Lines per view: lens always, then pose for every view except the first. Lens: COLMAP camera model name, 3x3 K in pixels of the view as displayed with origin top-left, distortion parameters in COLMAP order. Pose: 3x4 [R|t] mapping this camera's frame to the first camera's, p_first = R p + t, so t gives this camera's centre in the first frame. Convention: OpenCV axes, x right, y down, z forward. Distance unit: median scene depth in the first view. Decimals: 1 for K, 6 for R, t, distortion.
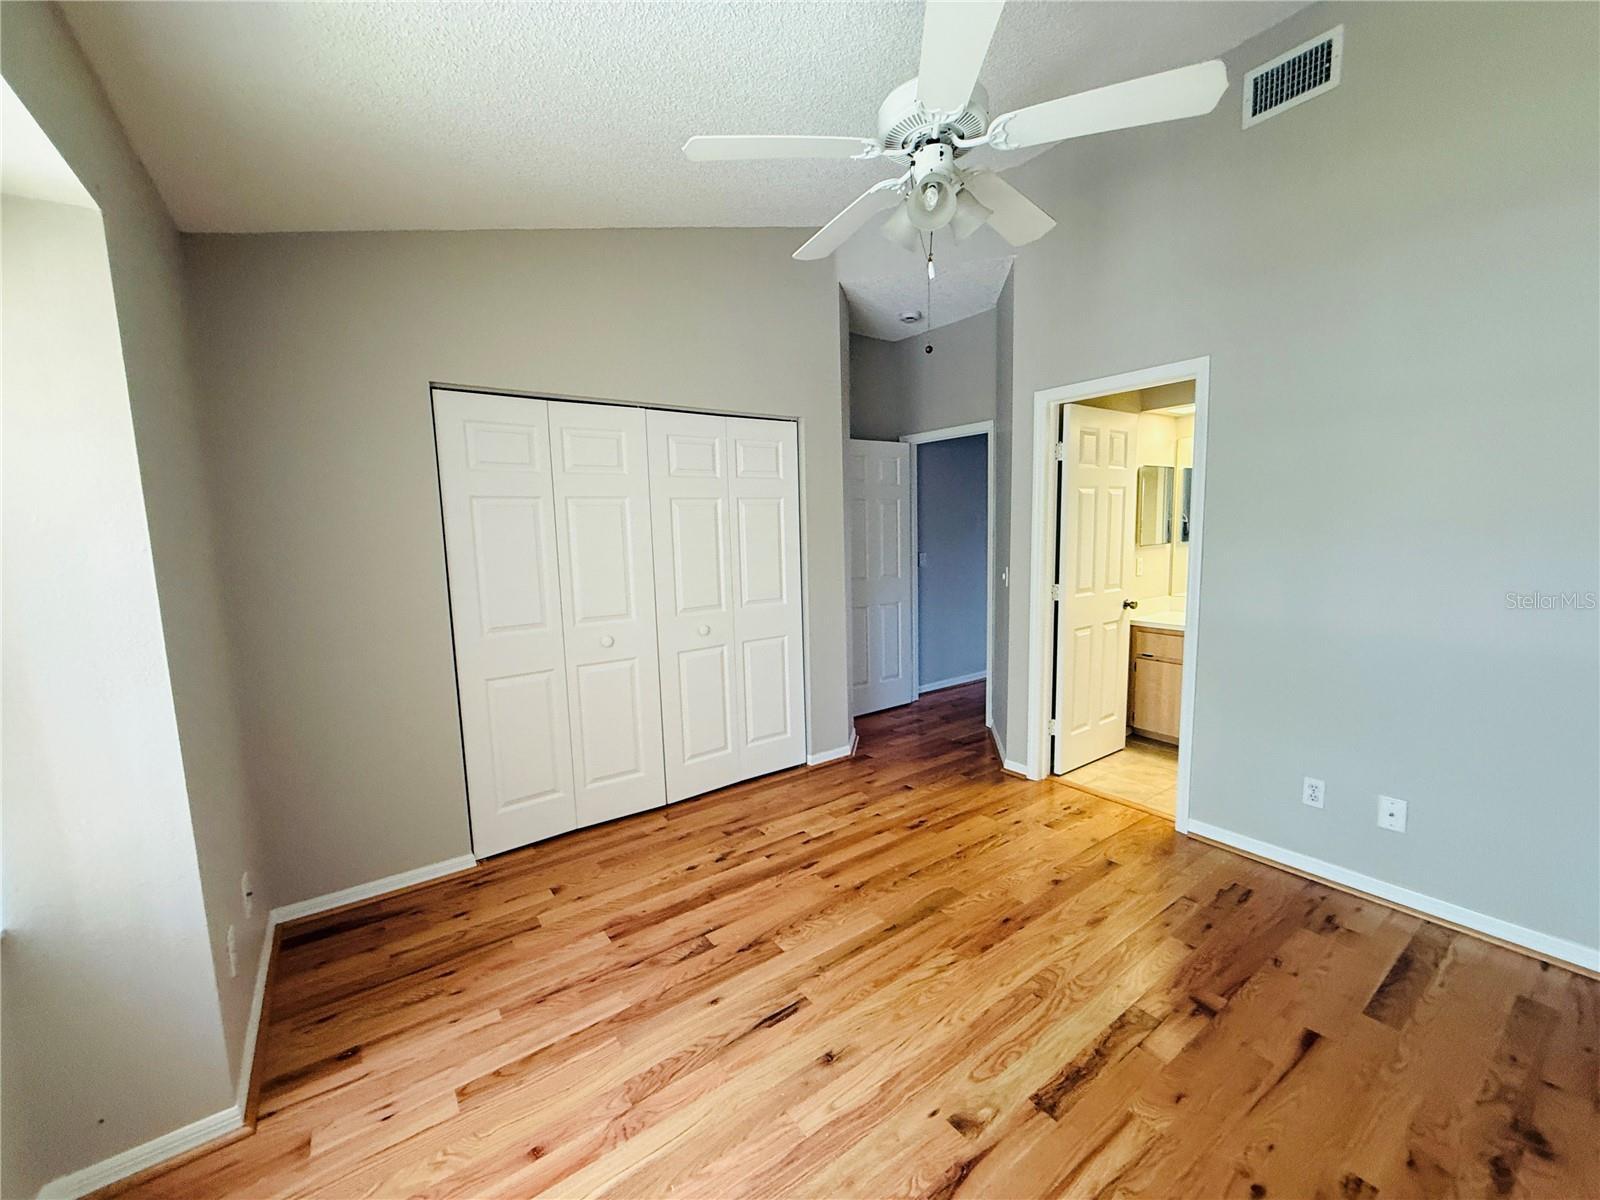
lens RADIAL K [[637.0, 0, 804.1], [0, 637.0, 596.5], [0, 0, 1]] dist [-0.000593, 0.000328]
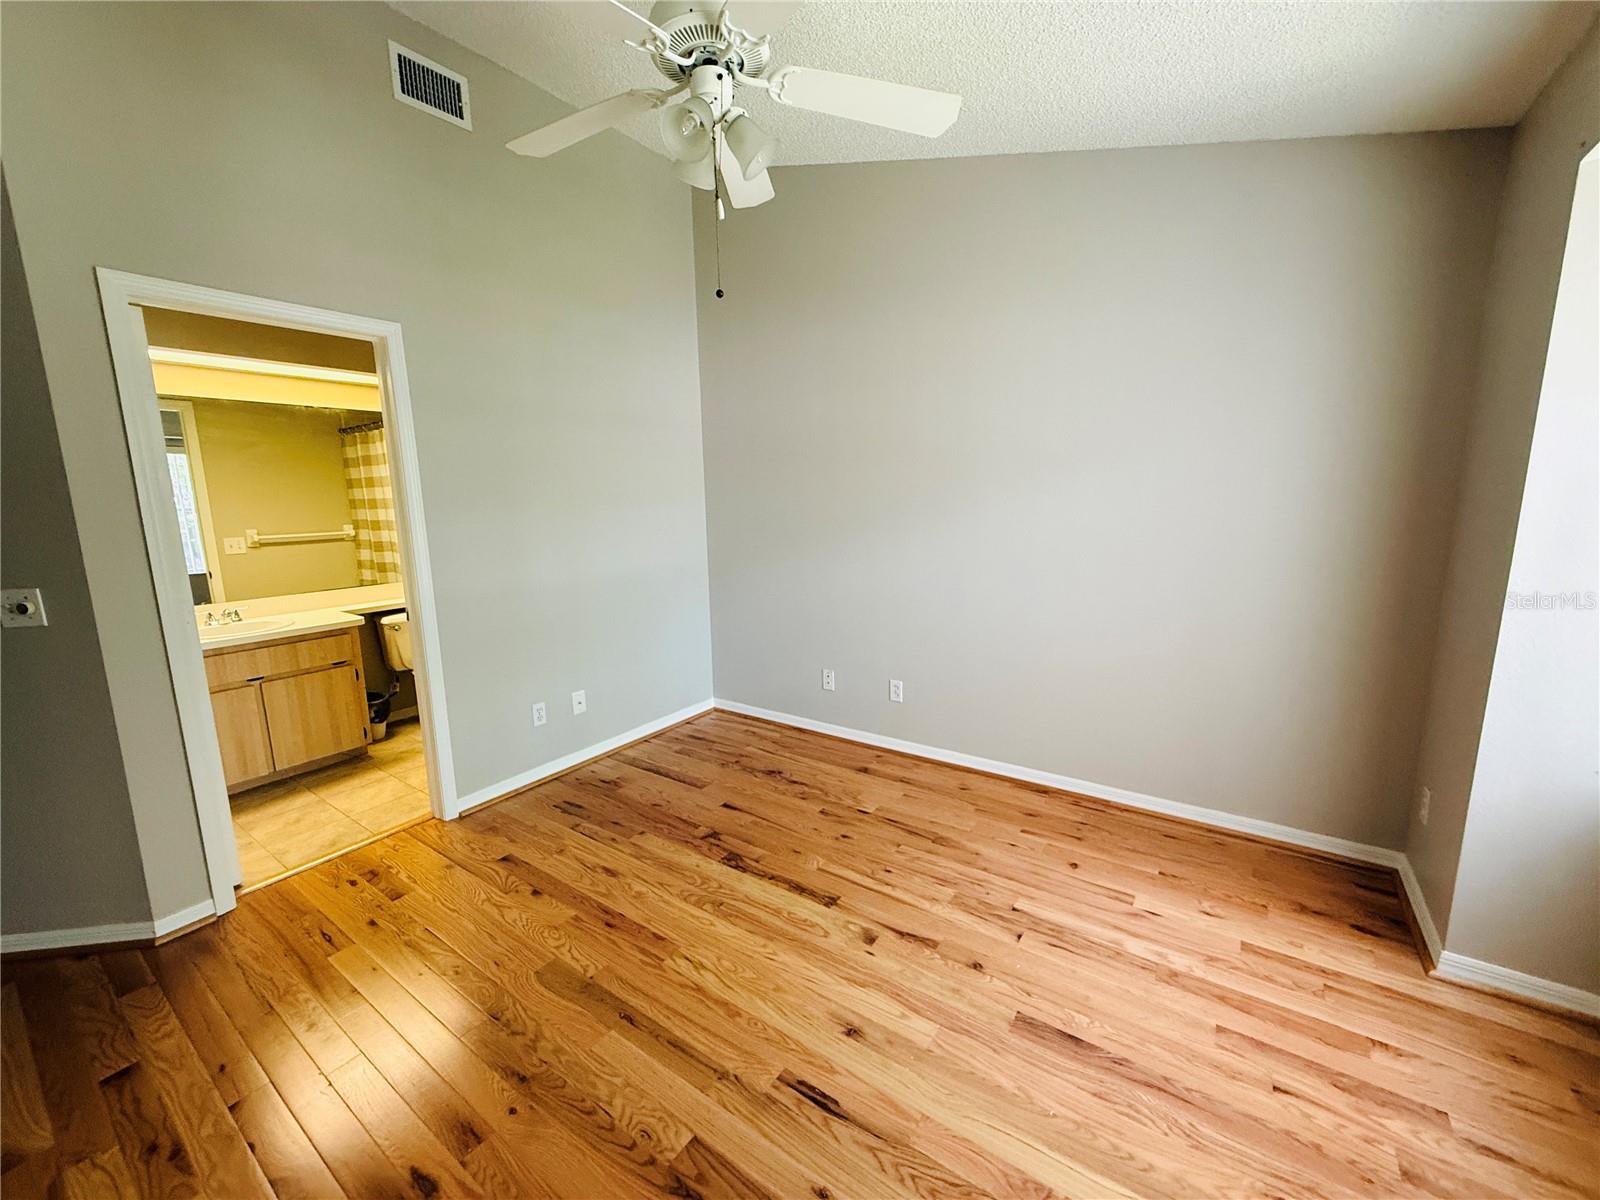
lens RADIAL K [[637.0, 0, 784.0], [0, 637.0, 602.0], [0, 0, 1]] dist [-0.000593, 0.000328]
pose [[-0.310037, -0.127062, 0.942196, -0.660665], [0.131185, 0.975832, 0.174766, -0.088325], [-0.941630, 0.177785, -0.285875, 1.090644]]
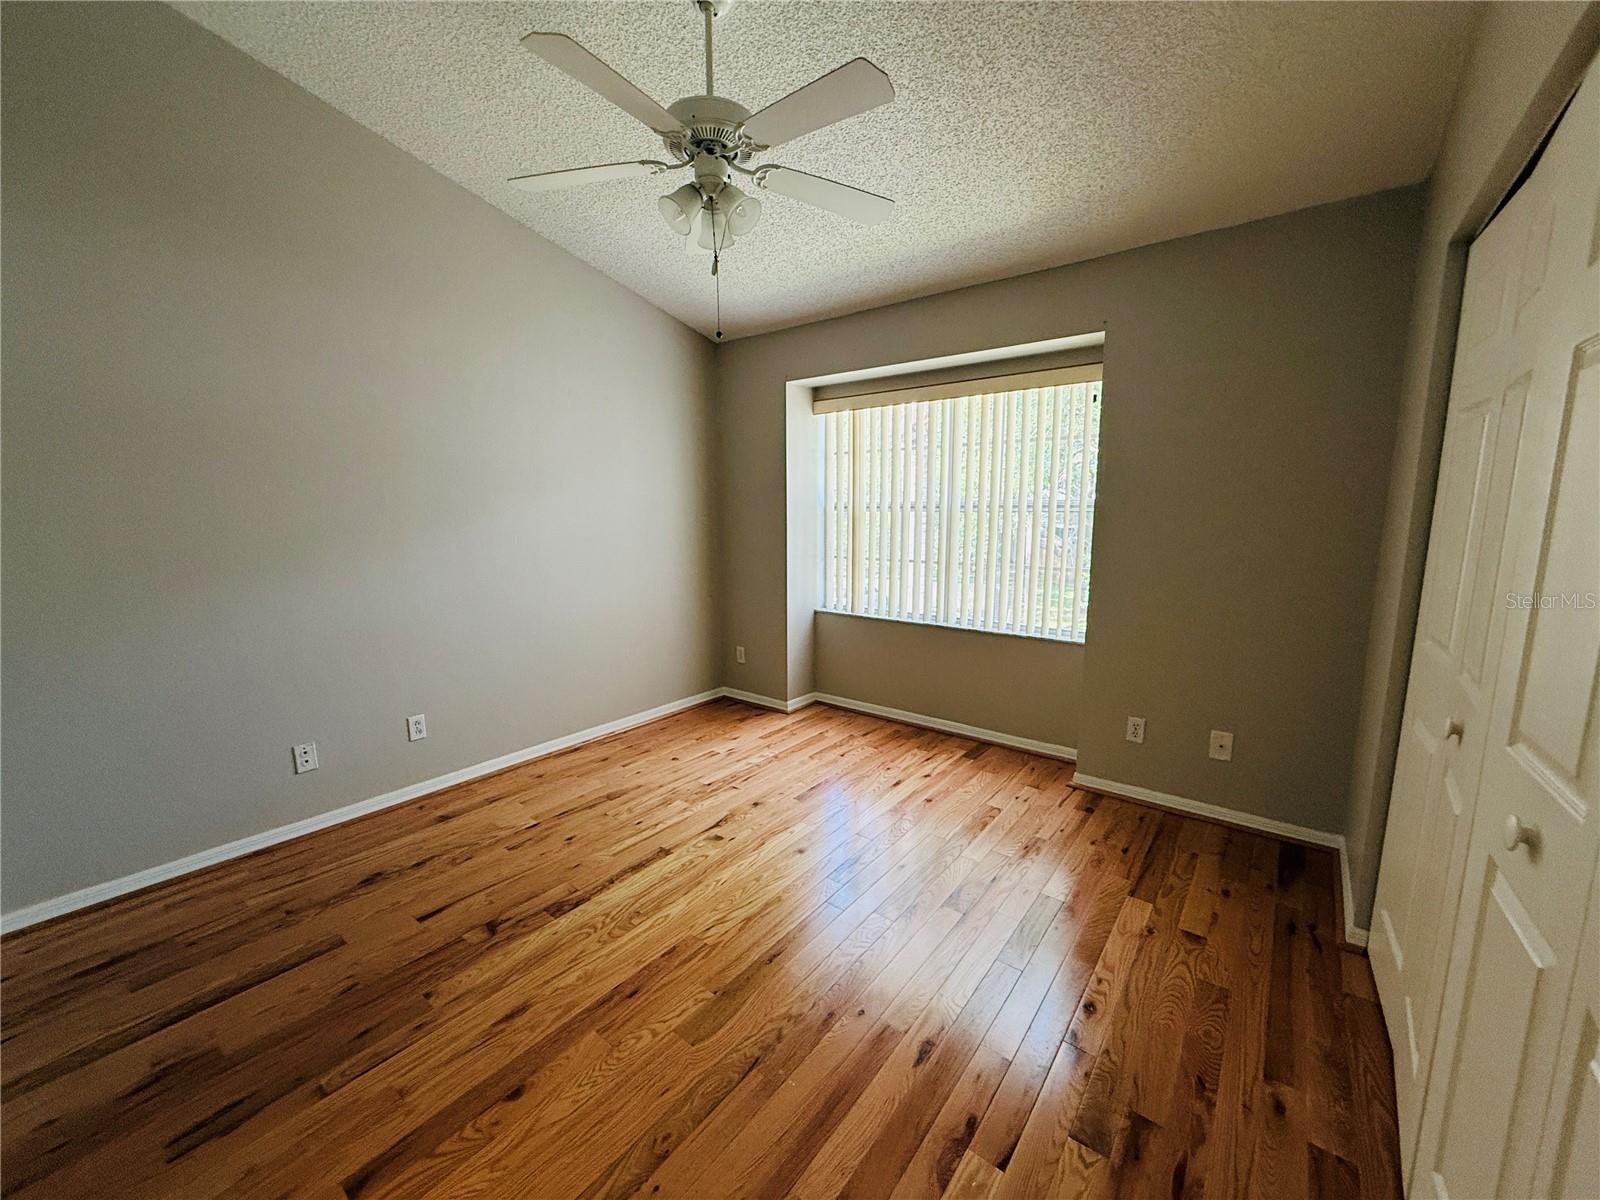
lens RADIAL K [[637.0, 0, 807.4], [0, 637.0, 599.5], [0, 0, 1]] dist [-0.000593, 0.000328]
pose [[-0.959413, 0.072374, -0.272560, 0.335366], [0.000144, 0.966633, 0.256166, -0.191931], [0.282005, 0.245730, -0.927410, 1.935814]]
